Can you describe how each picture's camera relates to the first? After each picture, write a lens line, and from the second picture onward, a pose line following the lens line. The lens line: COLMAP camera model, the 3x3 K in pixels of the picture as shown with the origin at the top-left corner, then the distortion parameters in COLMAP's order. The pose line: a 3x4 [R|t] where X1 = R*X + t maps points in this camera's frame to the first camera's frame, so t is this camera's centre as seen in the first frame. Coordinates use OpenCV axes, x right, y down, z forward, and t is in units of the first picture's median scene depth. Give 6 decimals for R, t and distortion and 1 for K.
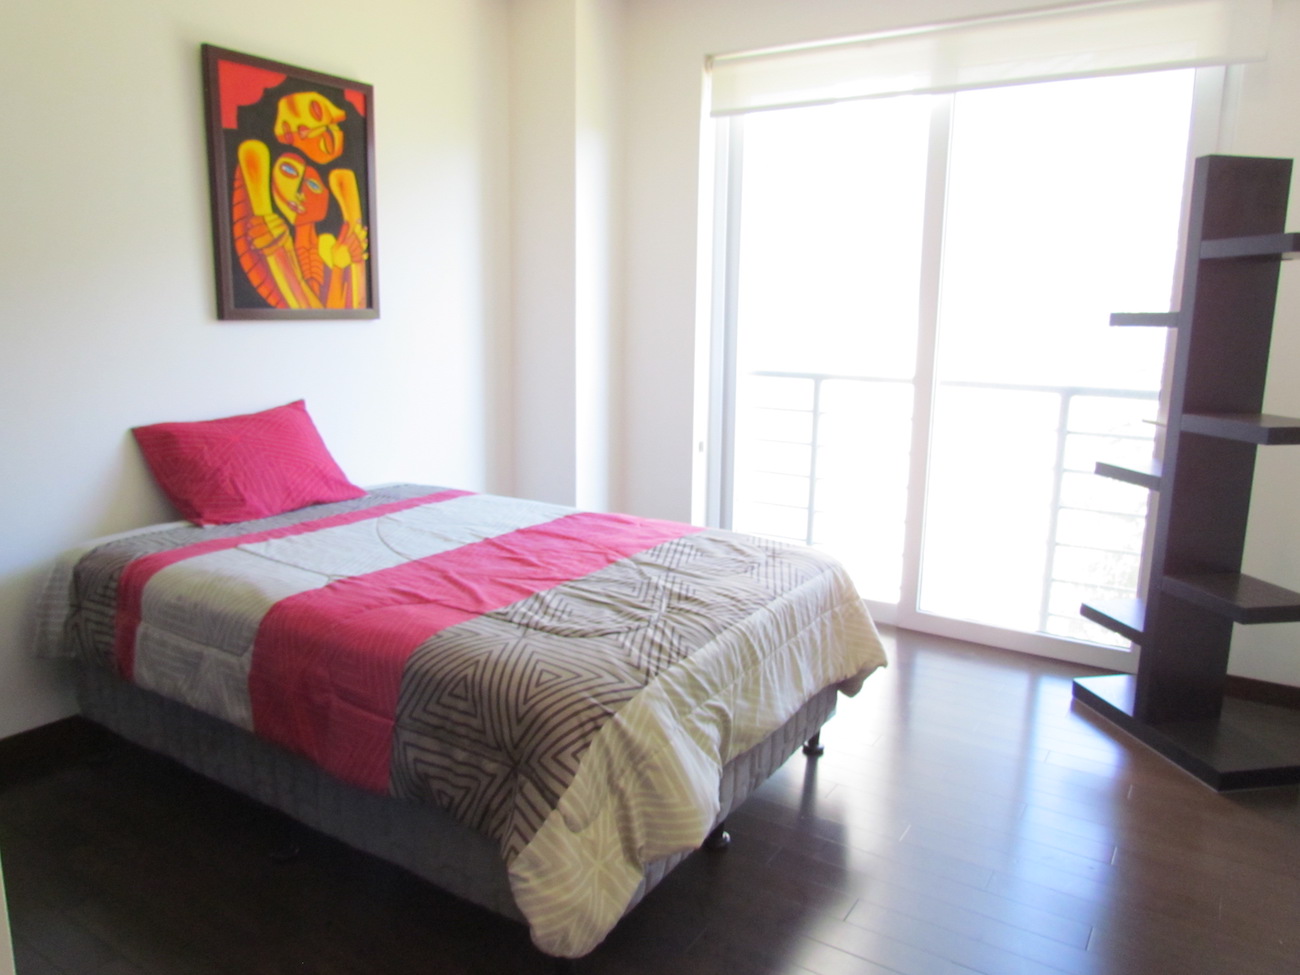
lens RADIAL K [[930.1, 0, 651.5], [0, 930.1, 482.2], [0, 0, 1]] dist [-0.010419, -0.003102]
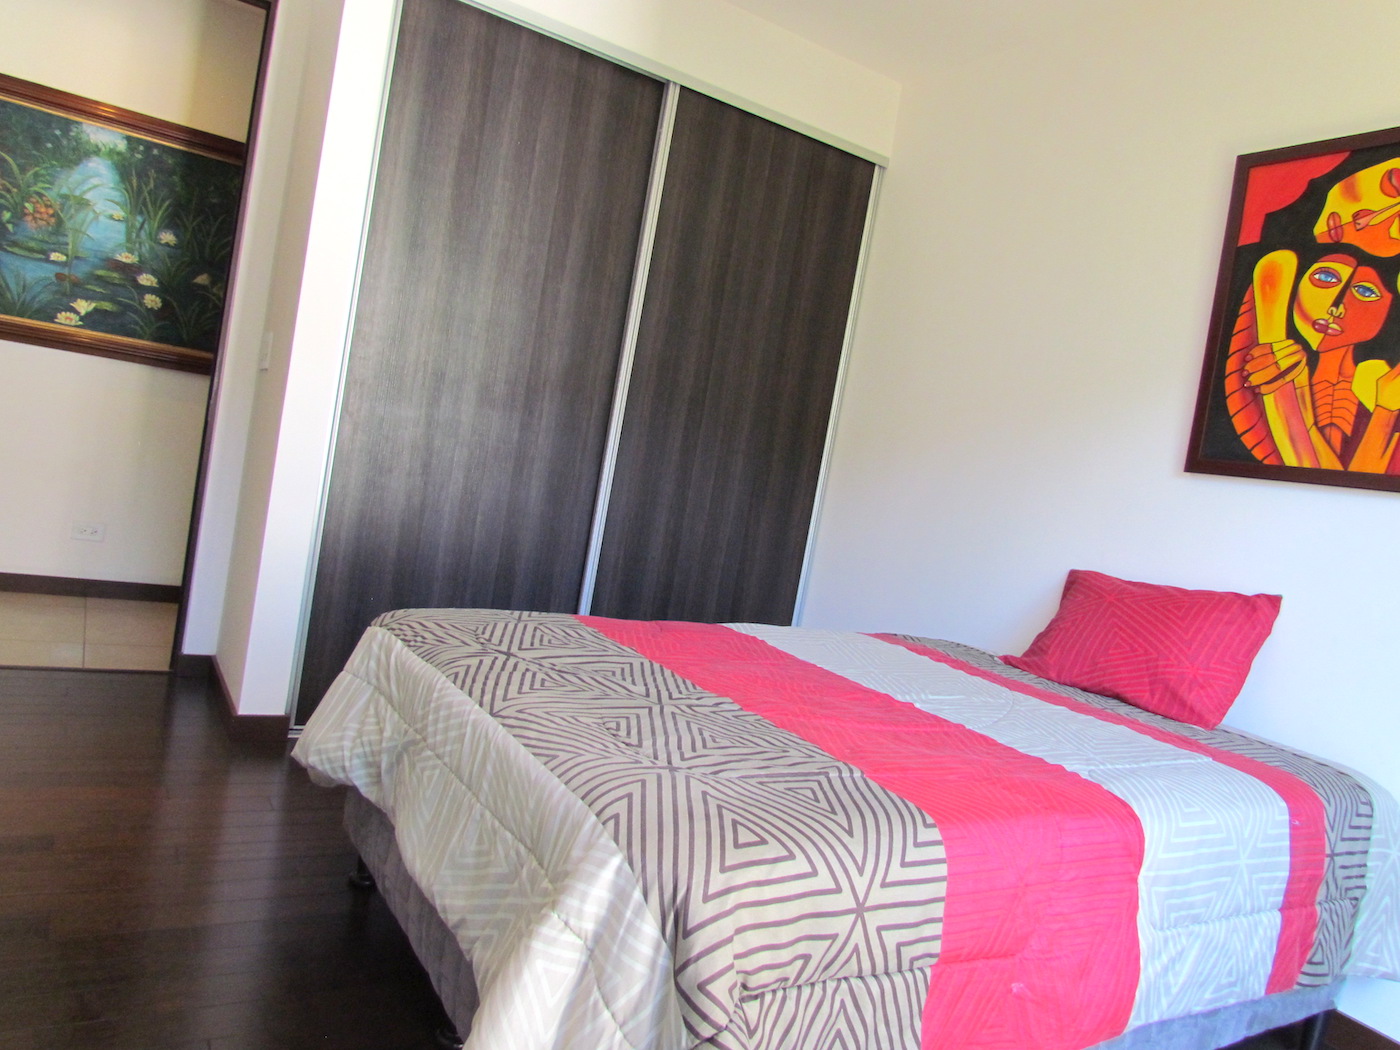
lens RADIAL K [[1001.7, 0, 701.6], [0, 1001.7, 519.3], [0, 0, 1]] dist [-0.010419, -0.003102]
pose [[-0.416053, -0.037934, -0.908549, 0.501599], [-0.337667, 0.934137, 0.115626, -0.088991], [0.844323, 0.354894, -0.401460, 0.971276]]
